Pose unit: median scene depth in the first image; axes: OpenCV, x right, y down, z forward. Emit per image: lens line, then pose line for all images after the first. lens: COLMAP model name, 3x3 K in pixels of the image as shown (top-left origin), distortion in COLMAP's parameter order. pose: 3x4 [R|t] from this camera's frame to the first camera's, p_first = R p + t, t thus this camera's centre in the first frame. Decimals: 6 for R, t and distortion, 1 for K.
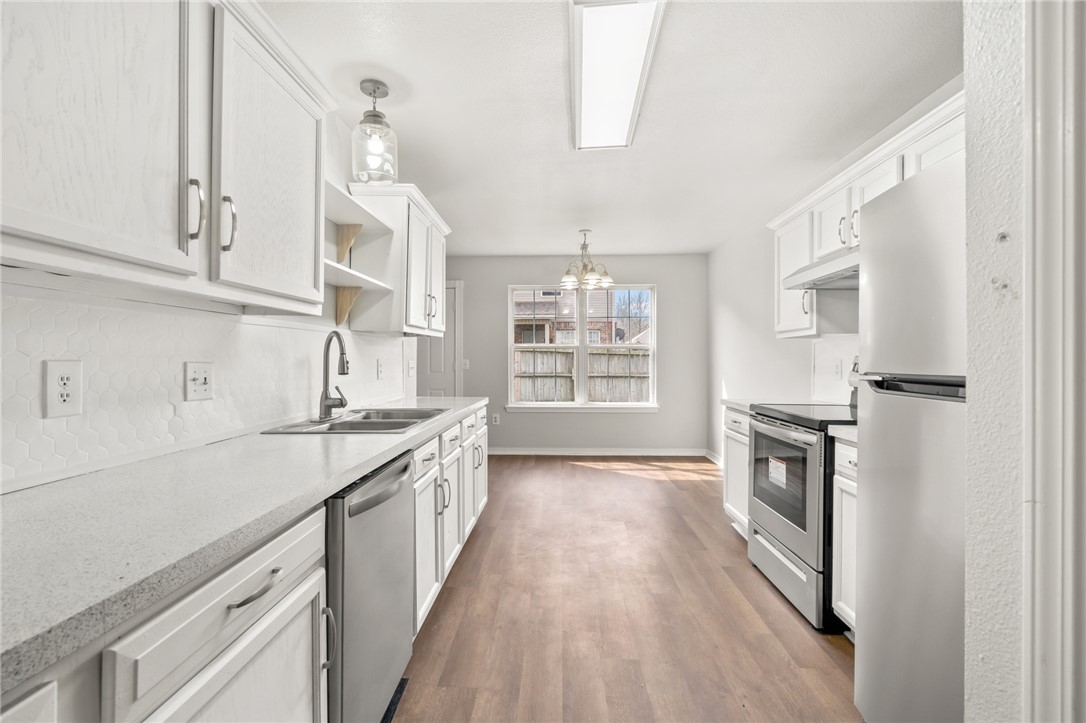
lens RADIAL K [[492.2, 0, 542.0], [0, 492.2, 362.1], [0, 0, 1]] dist [-0.003218, 0.000029]
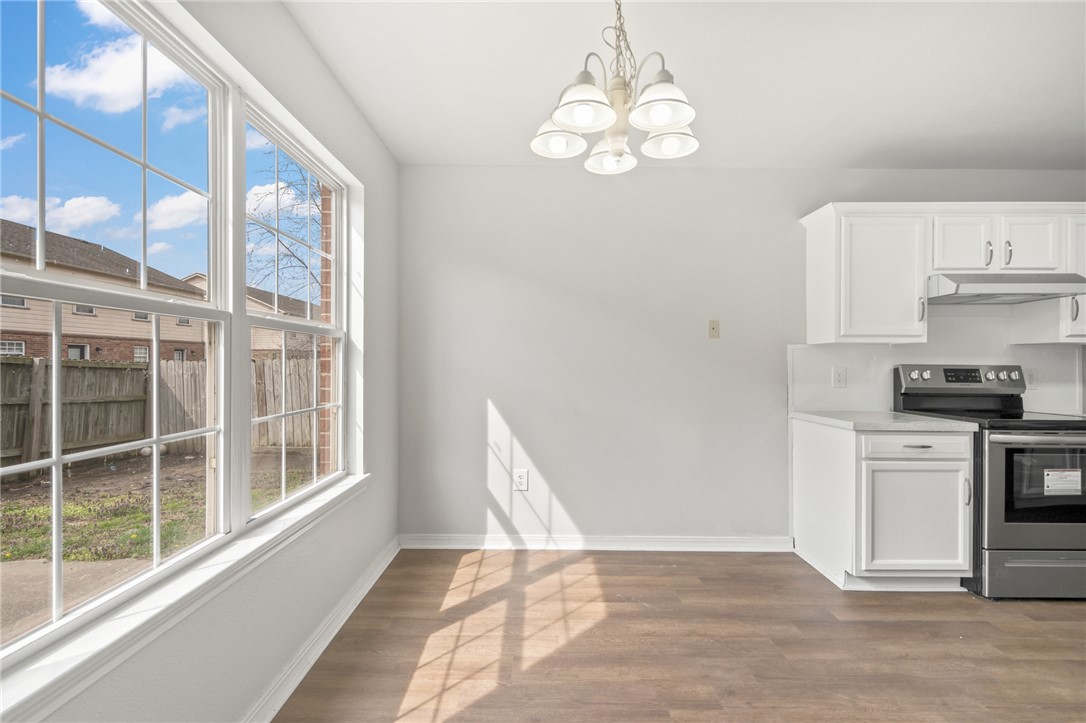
lens RADIAL K [[492.2, 0, 542.0], [0, 492.2, 362.1], [0, 0, 1]] dist [-0.003218, 0.000029]
pose [[-0.035966, 0.002912, 0.999349, -0.579686], [-0.002870, 0.999991, -0.003017, -0.017771], [-0.999349, -0.002977, -0.035957, 2.517521]]
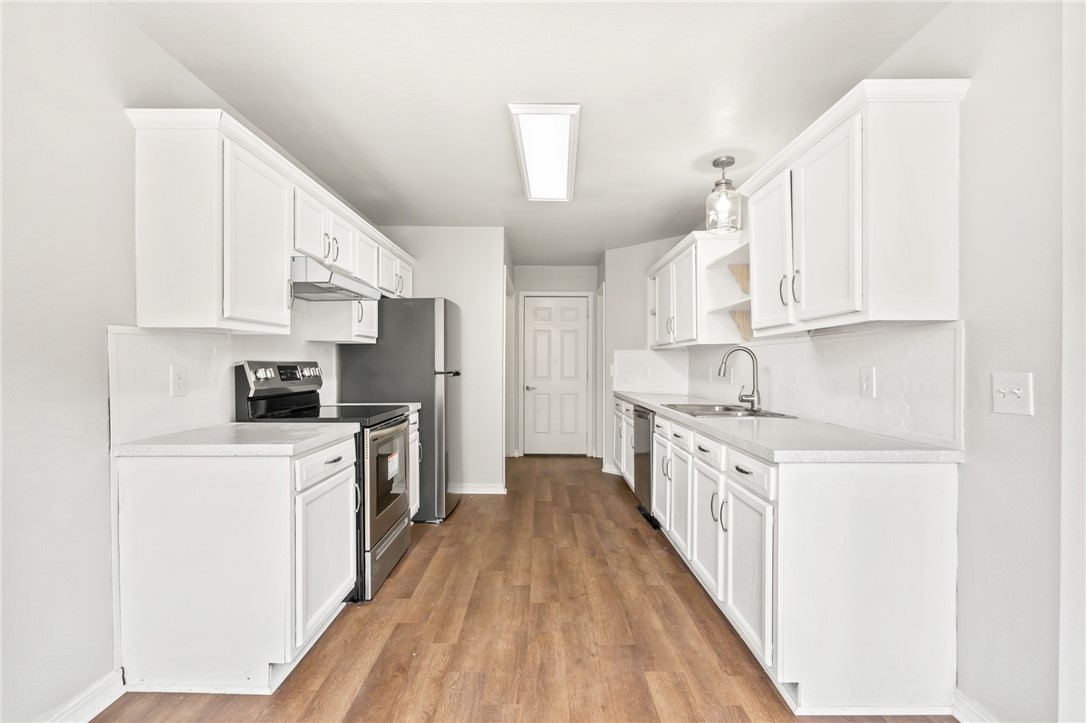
lens RADIAL K [[492.2, 0, 542.0], [0, 492.2, 362.1], [0, 0, 1]] dist [-0.003218, 0.000029]
pose [[-0.999274, -0.002427, -0.038014, 0.217597], [-0.002470, 0.999996, 0.001088, -0.018226], [0.038011, 0.001181, -0.999277, 2.568717]]
